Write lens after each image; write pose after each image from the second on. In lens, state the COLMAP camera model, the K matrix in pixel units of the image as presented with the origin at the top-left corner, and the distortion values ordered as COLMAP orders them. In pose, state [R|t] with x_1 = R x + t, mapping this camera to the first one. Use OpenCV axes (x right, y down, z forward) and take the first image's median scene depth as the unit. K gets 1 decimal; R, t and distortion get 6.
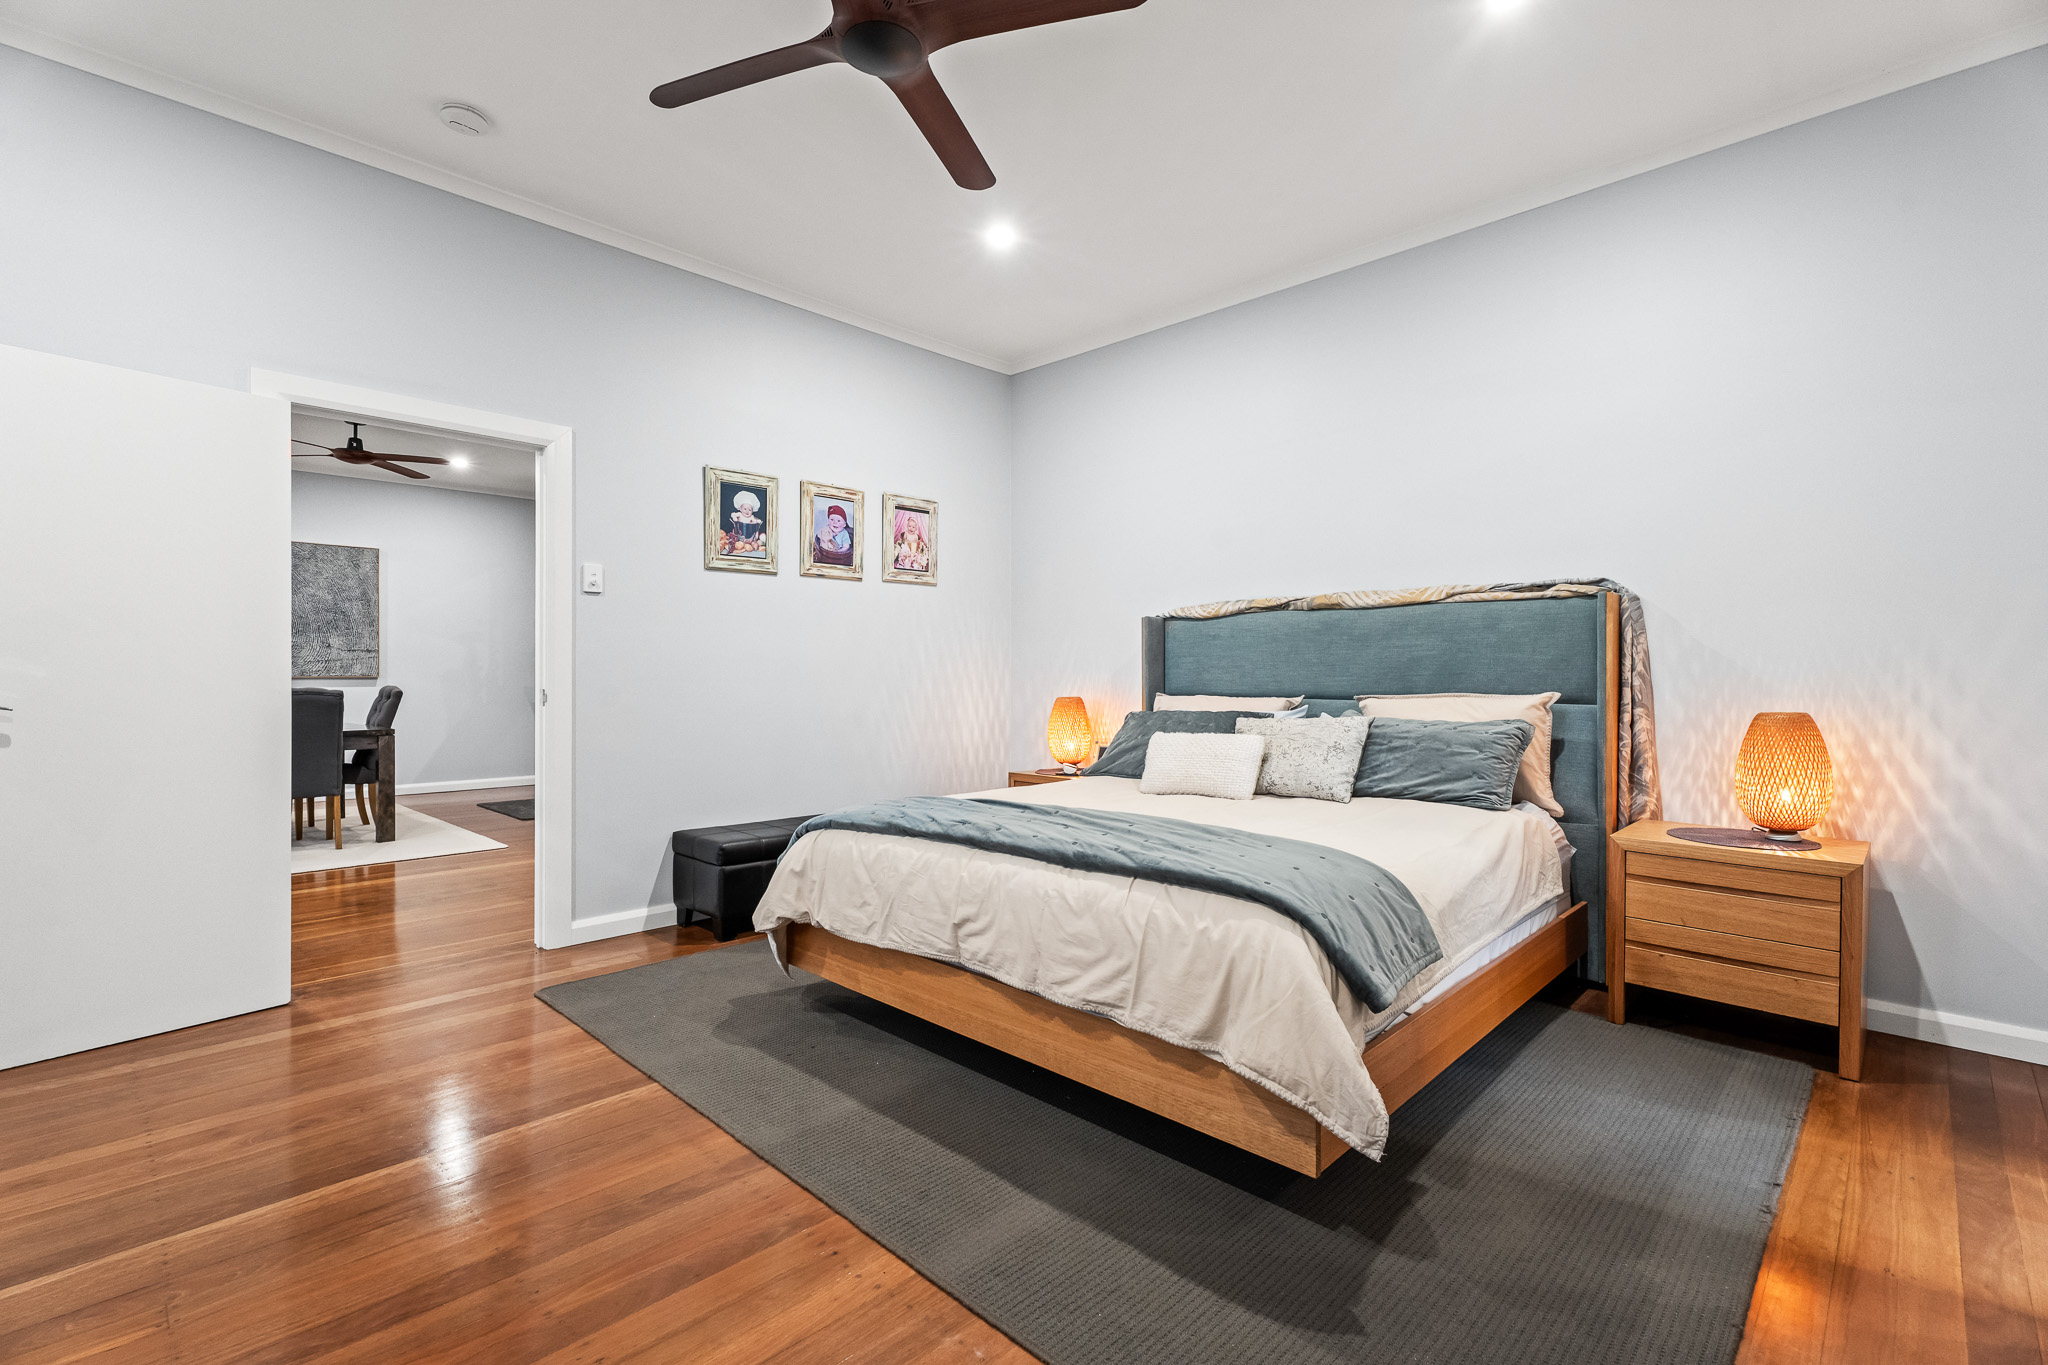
lens RADIAL K [[925.6, 0, 1020.4], [0, 925.6, 681.3], [0, 0, 1]] dist [0.008087, -0.000037]
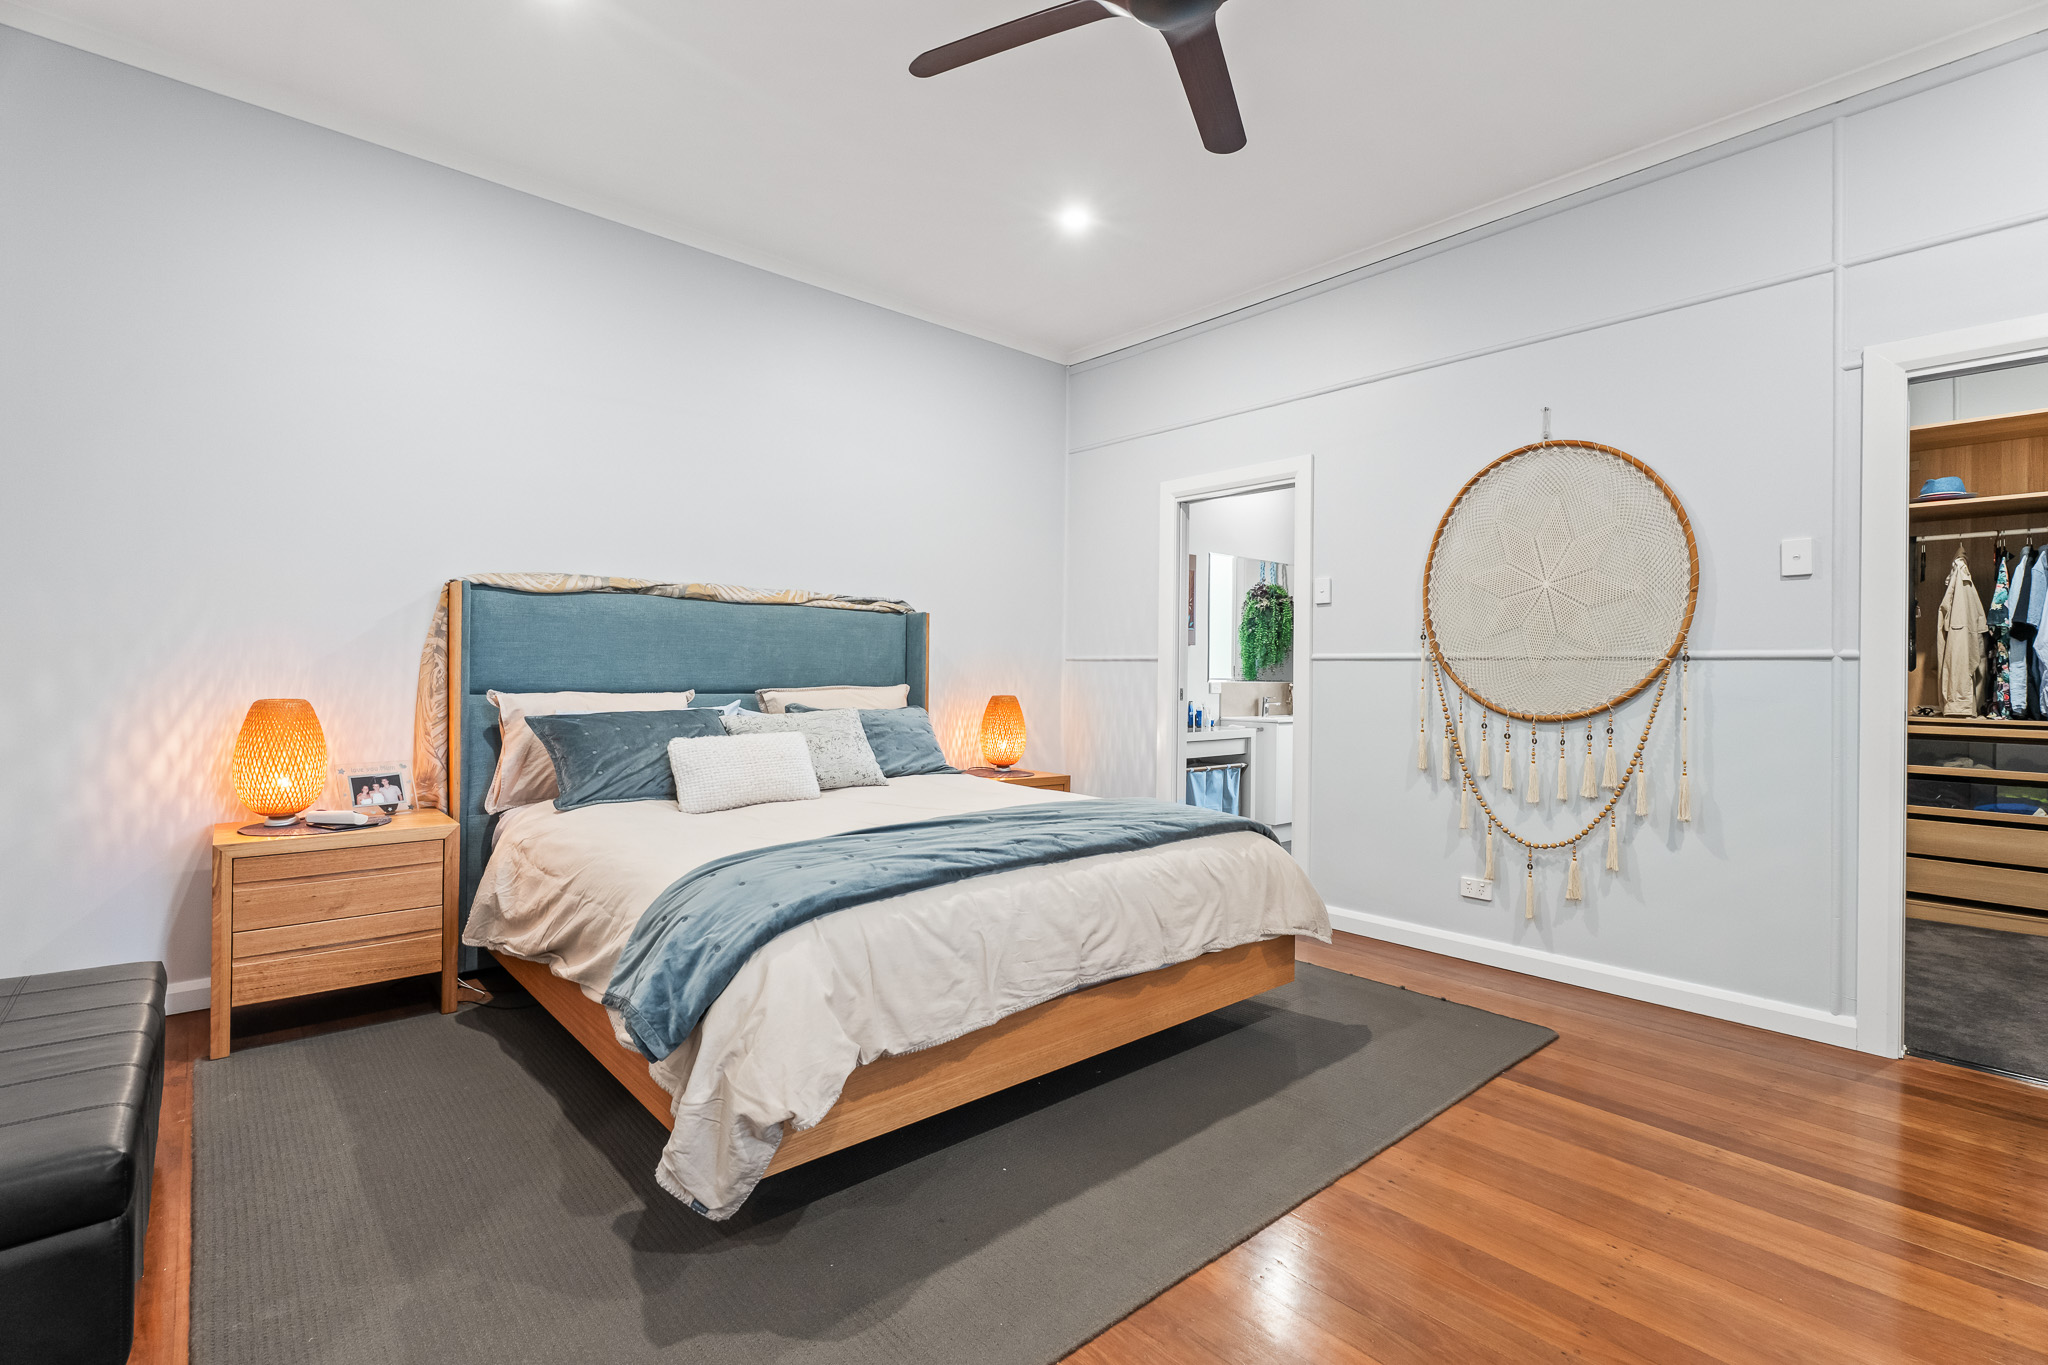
lens RADIAL K [[925.6, 0, 1020.4], [0, 925.6, 681.3], [0, 0, 1]] dist [0.008087, -0.000037]
pose [[0.077479, -0.007021, 0.996969, -0.759458], [-0.007889, 0.999940, 0.007655, -0.004433], [-0.996963, -0.008458, 0.077419, 0.759696]]
